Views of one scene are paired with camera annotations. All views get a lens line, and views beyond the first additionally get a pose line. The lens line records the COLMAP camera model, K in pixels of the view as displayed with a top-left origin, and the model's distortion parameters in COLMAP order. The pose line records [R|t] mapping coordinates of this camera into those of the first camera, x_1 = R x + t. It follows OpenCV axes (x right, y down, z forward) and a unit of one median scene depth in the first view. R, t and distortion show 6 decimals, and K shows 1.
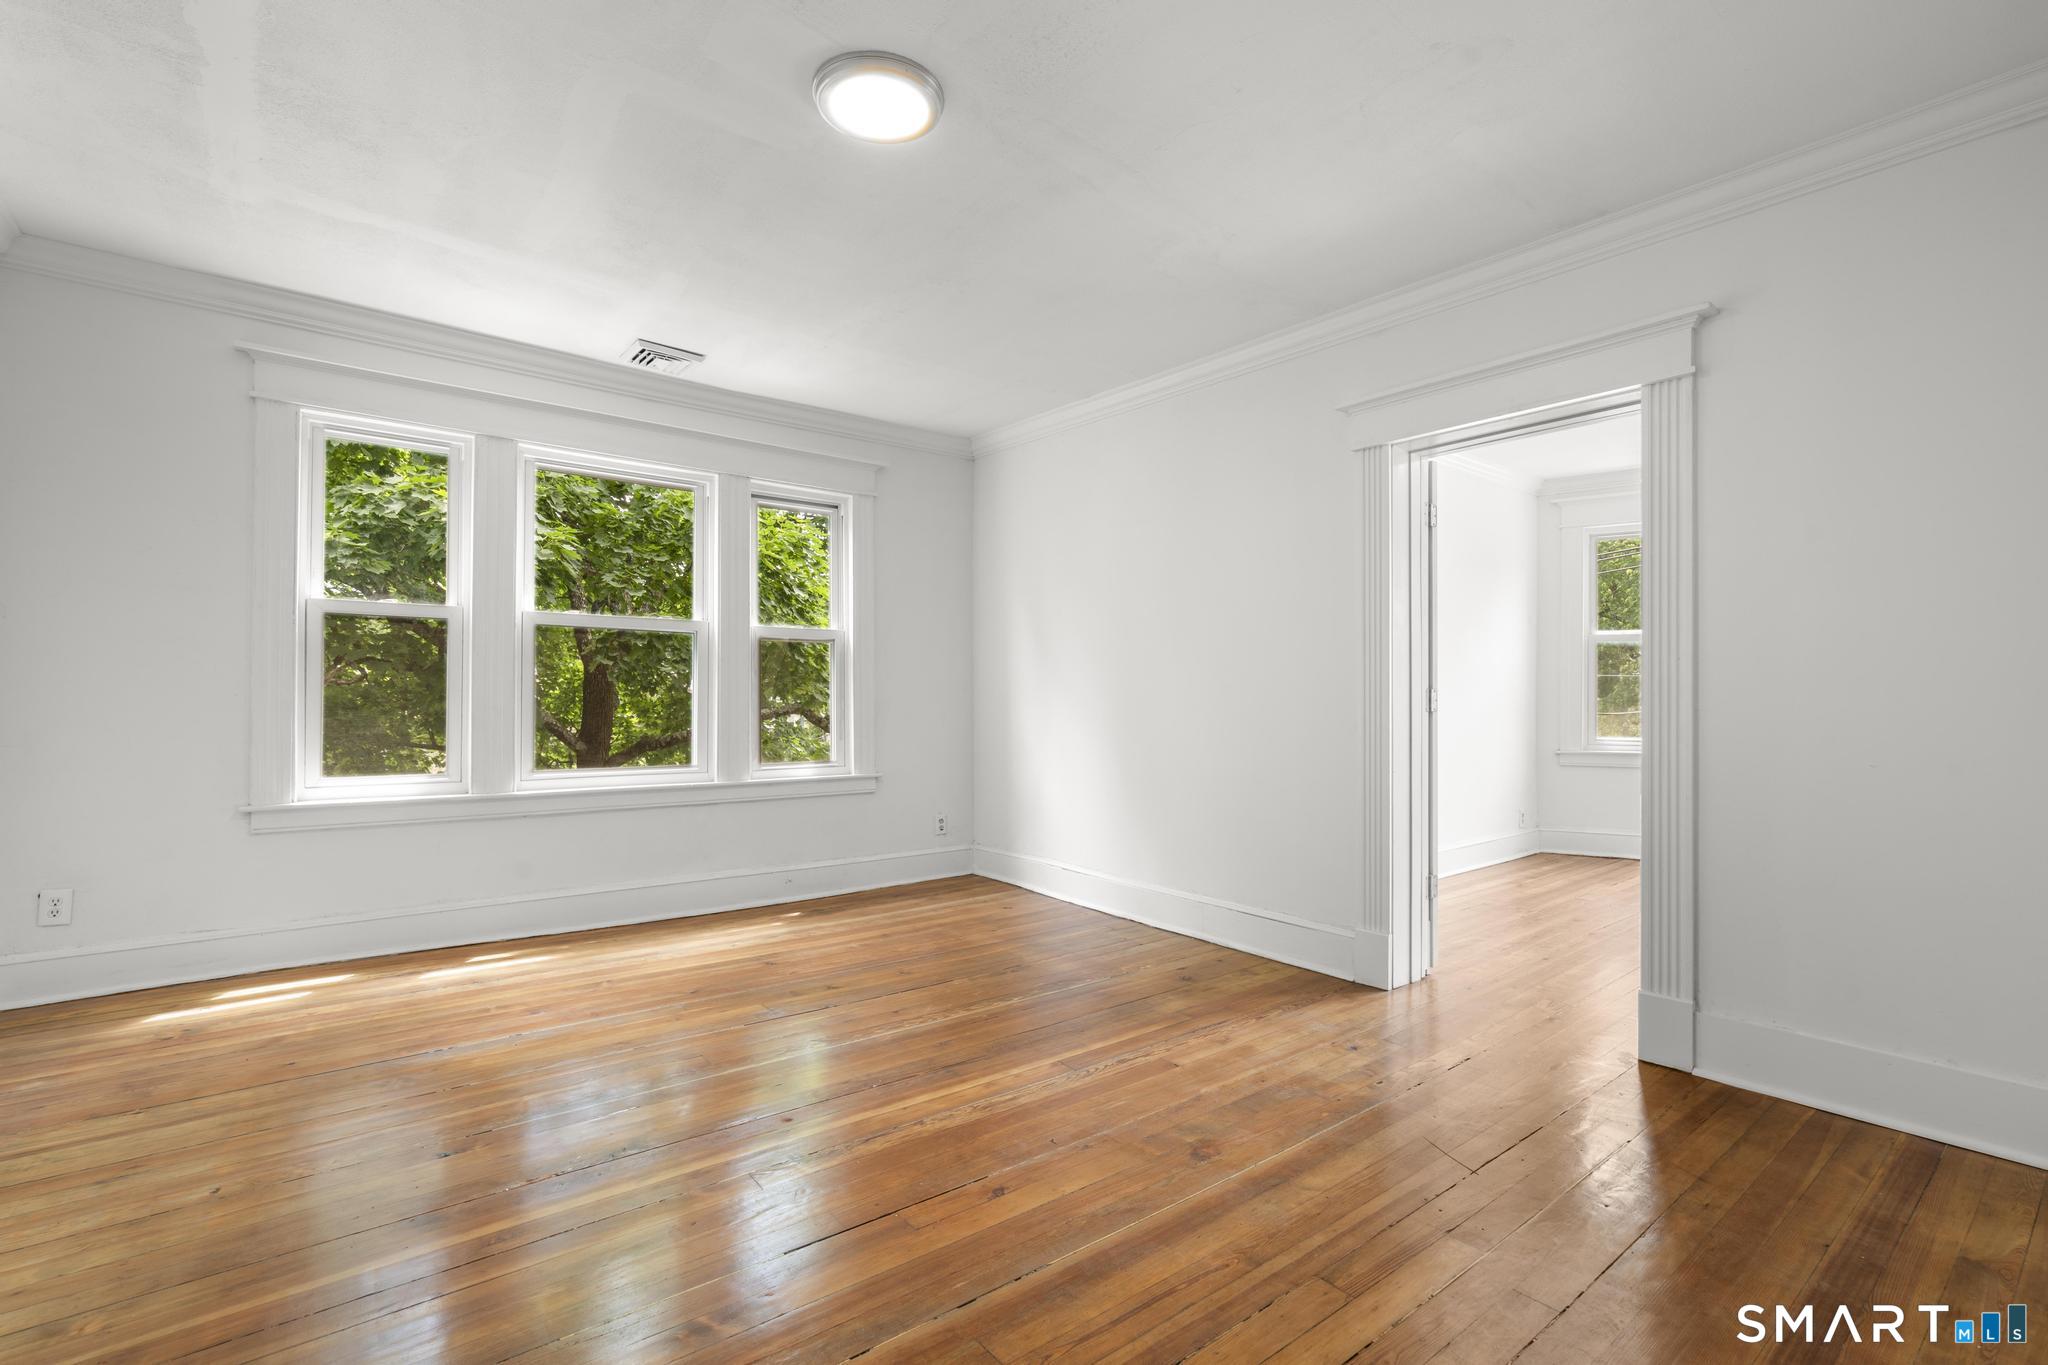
lens RADIAL K [[919.8, 0, 1022.4], [0, 919.8, 695.3], [0, 0, 1]] dist [-0.004412, -0.000102]
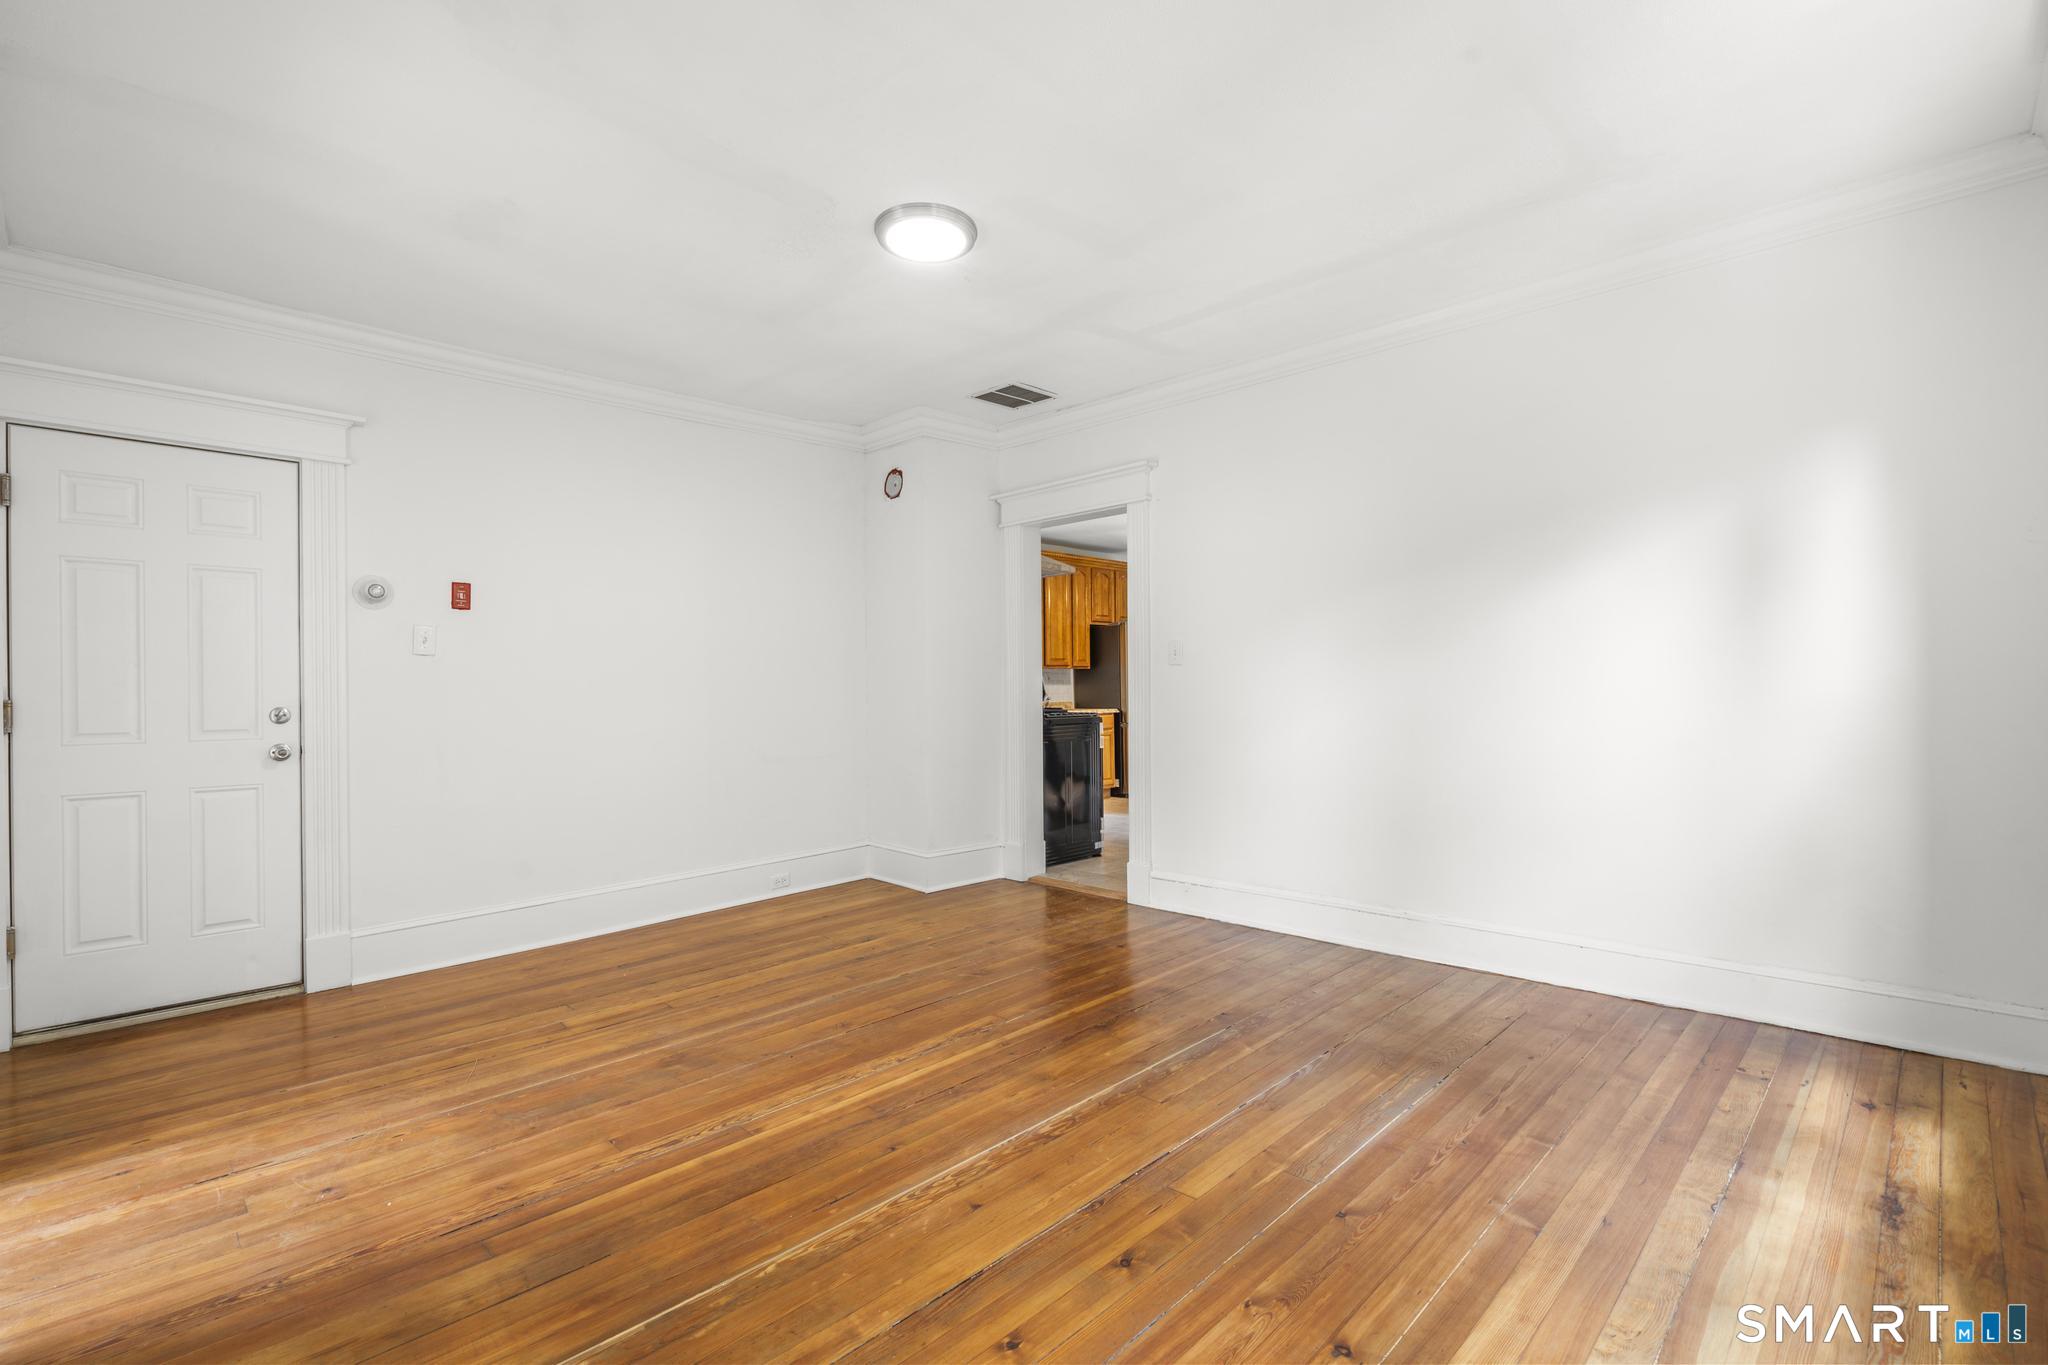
lens RADIAL K [[919.8, 0, 1023.4], [0, 919.8, 681.1], [0, 0, 1]] dist [-0.004412, -0.000102]
pose [[-0.992999, 0.005308, -0.118007, -0.110494], [0.006716, 0.999911, -0.011536, -0.010517], [0.117935, -0.012248, -0.992946, 1.852260]]
